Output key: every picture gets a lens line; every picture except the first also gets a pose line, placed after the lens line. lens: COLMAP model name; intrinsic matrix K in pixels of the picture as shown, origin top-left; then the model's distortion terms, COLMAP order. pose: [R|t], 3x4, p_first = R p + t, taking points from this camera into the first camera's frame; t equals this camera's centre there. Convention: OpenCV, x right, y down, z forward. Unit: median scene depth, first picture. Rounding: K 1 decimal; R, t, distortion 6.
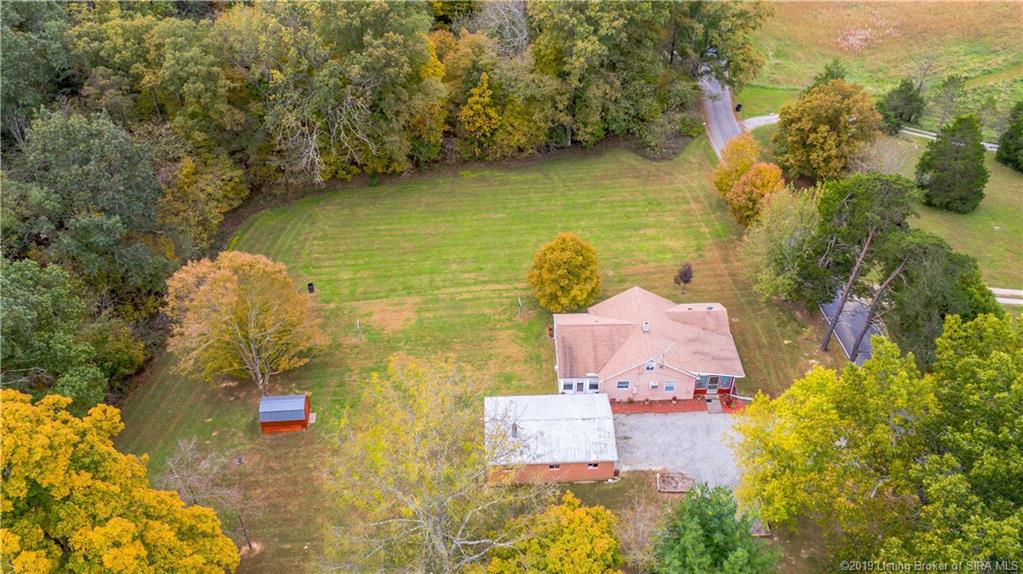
lens RADIAL K [[817.9, 0, 511.6], [0, 817.9, 286.3], [0, 0, 1]] dist [0.005846, 0.007620]
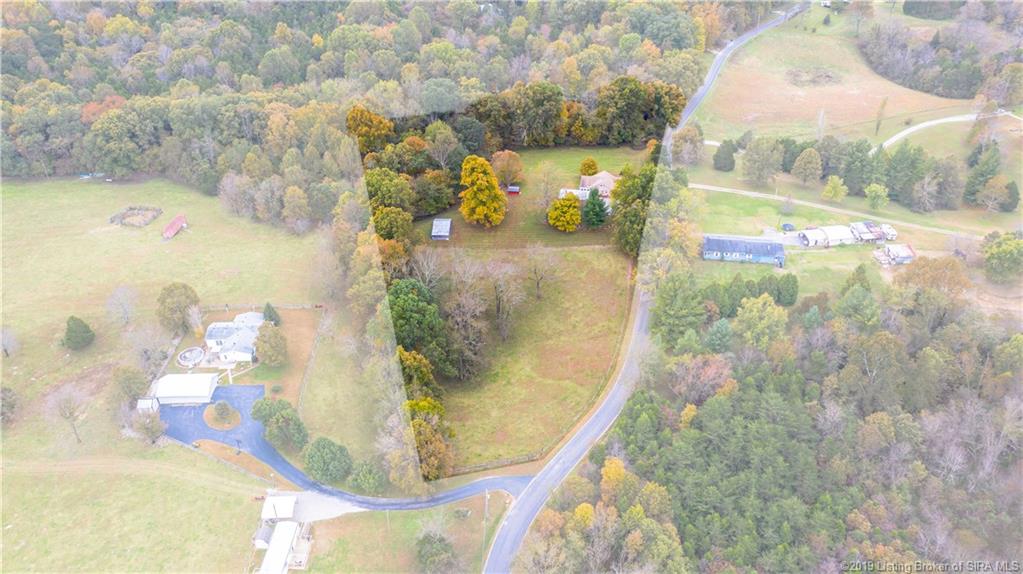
lens RADIAL K [[817.9, 0, 511.4], [0, 817.9, 286.9], [0, 0, 1]] dist [0.005846, 0.007620]
pose [[0.975992, 0.112517, -0.186494, 0.370087], [-0.126118, 0.990031, -0.062711, 0.622382], [0.177579, 0.084726, 0.980453, -2.081806]]
